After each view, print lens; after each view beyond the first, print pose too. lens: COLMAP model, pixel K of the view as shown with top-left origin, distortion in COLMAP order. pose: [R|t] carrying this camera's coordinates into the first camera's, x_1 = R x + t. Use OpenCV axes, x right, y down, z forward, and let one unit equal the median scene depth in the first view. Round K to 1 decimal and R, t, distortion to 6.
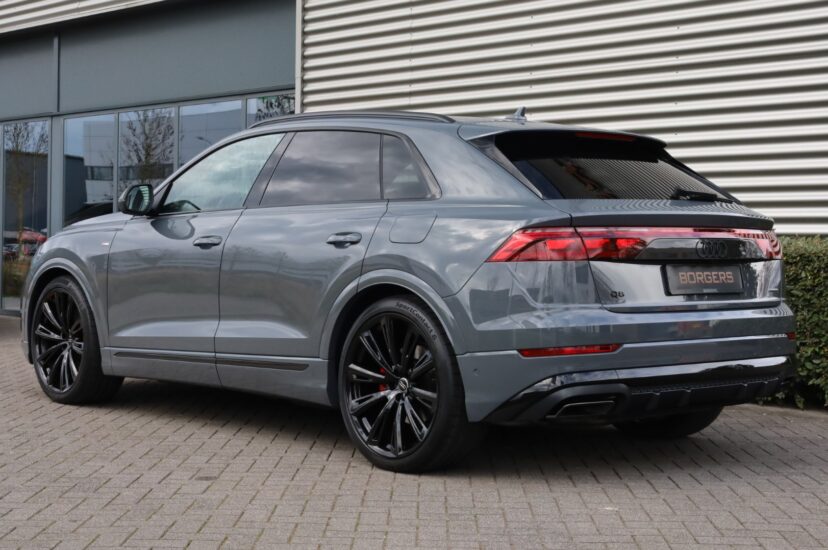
lens RADIAL K [[1323.7, 0, 408.9], [0, 1323.7, 276.7], [0, 0, 1]] dist [-0.006986, 0.000000]
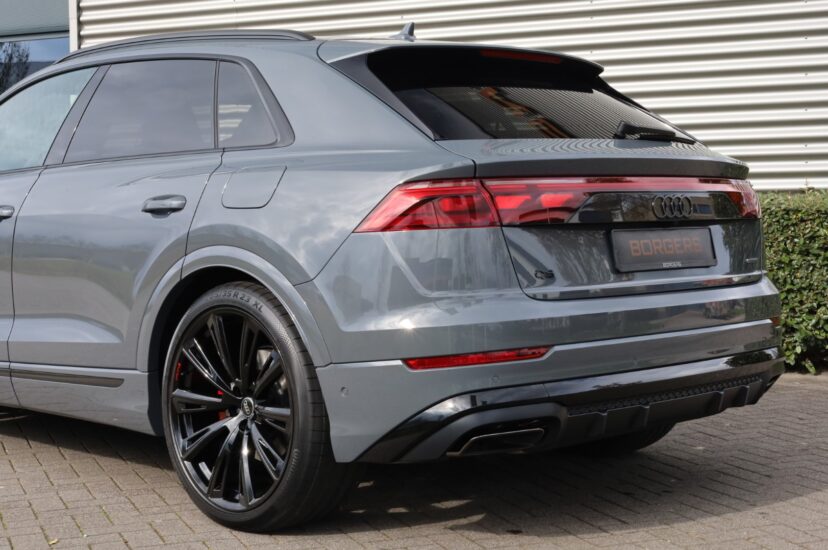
lens RADIAL K [[1343.0, 0, 405.8], [0, 1343.0, 270.4], [0, 0, 1]] dist [0.028774, 0.000000]
pose [[0.997956, -0.026212, 0.058275, 0.039037], [0.025171, 0.999512, 0.018523, -0.003333], [-0.058732, -0.017018, 0.998129, 0.266182]]
